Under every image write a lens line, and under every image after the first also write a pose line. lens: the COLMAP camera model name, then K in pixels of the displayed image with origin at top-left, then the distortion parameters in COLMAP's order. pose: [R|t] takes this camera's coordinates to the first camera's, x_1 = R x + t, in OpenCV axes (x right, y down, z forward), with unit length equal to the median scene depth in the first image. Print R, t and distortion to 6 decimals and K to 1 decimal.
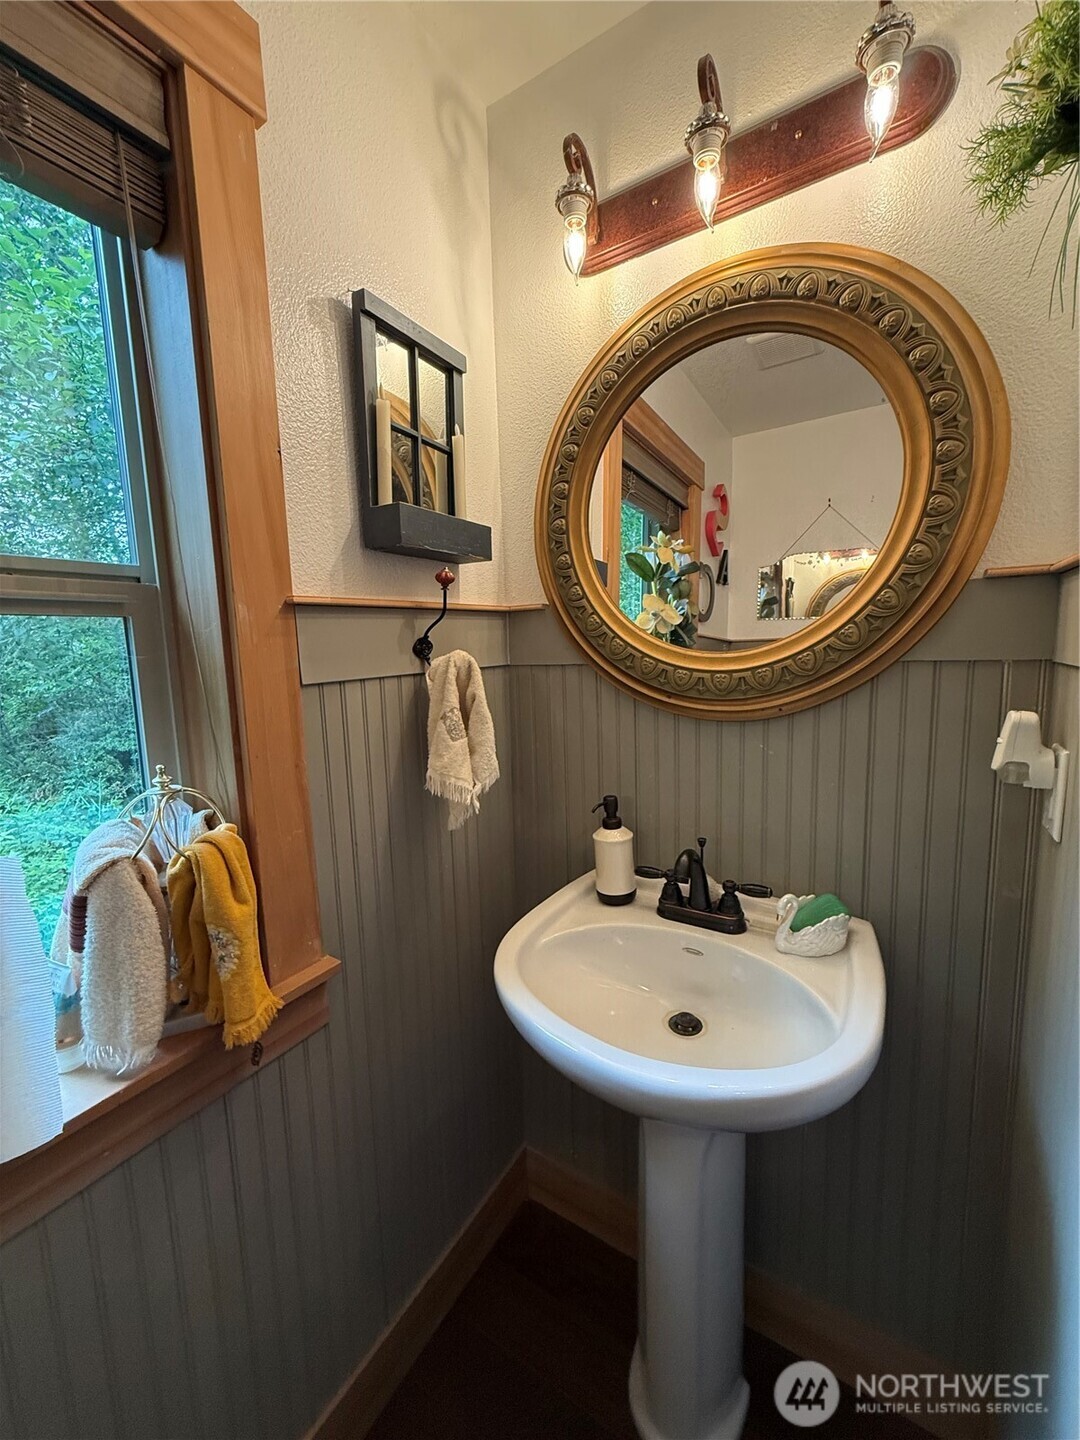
lens RADIAL K [[577.0, 0, 540.0], [0, 577.0, 720.0], [0, 0, 1]] dist [-0.000599, -0.000083]
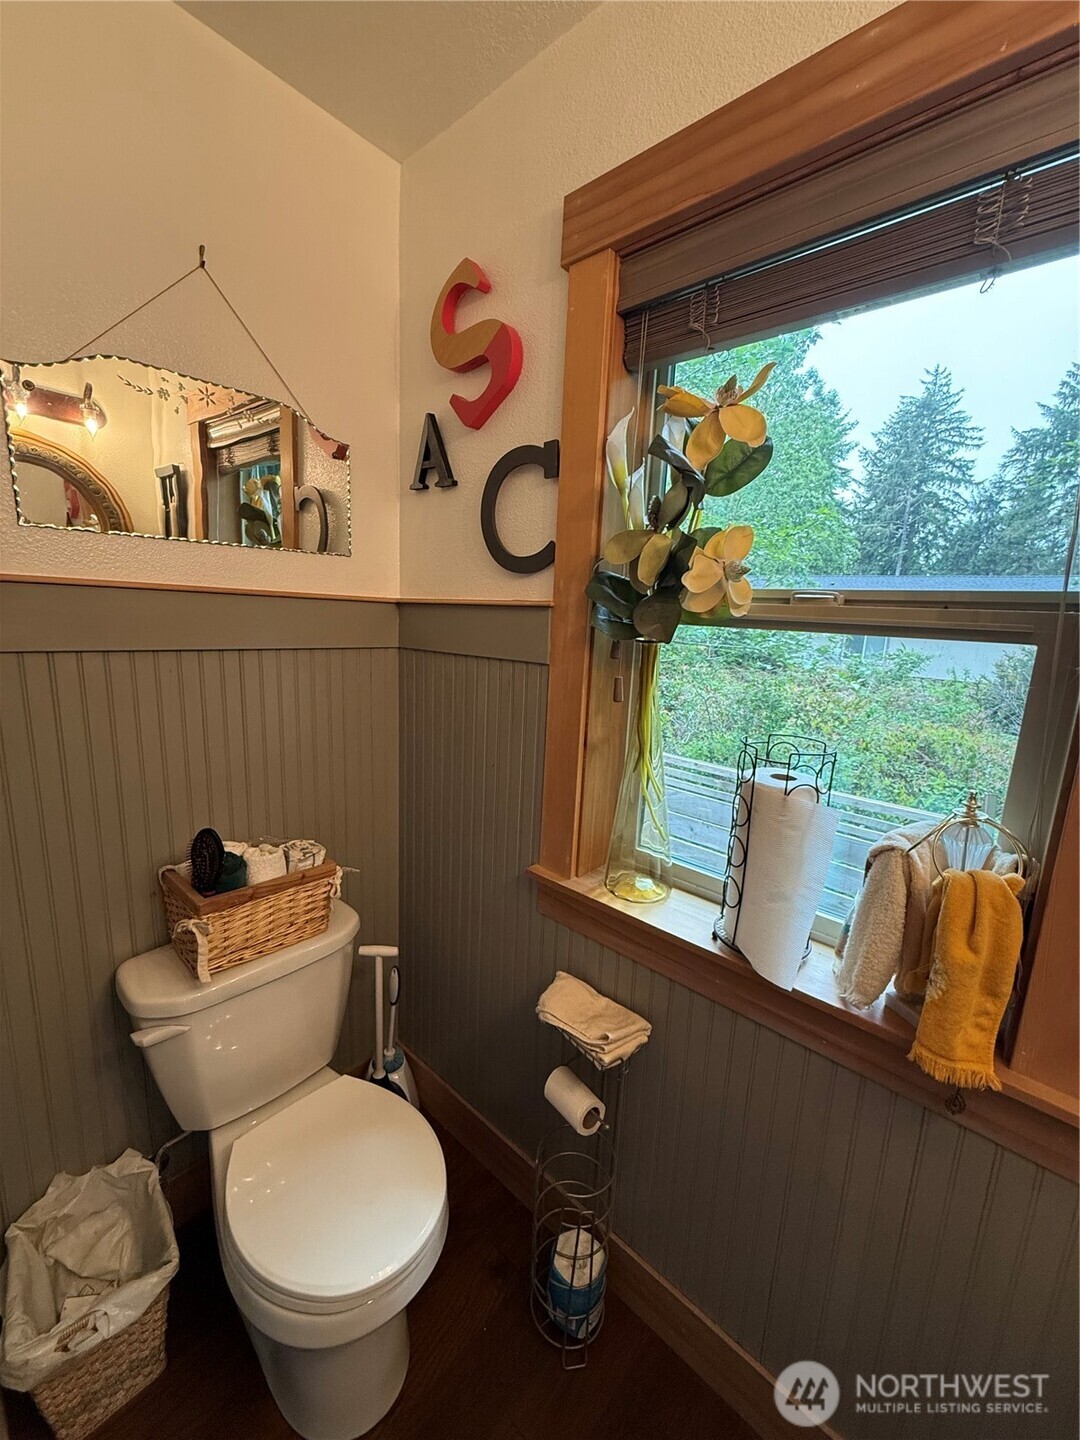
lens RADIAL K [[577.0, 0, 540.0], [0, 577.0, 720.0], [0, 0, 1]] dist [-0.000599, -0.000083]
pose [[-0.172636, 0.209261, -0.962500, 0.499909], [-0.162954, 0.957639, 0.237432, -0.178666], [0.971413, 0.197833, -0.131223, 0.381274]]
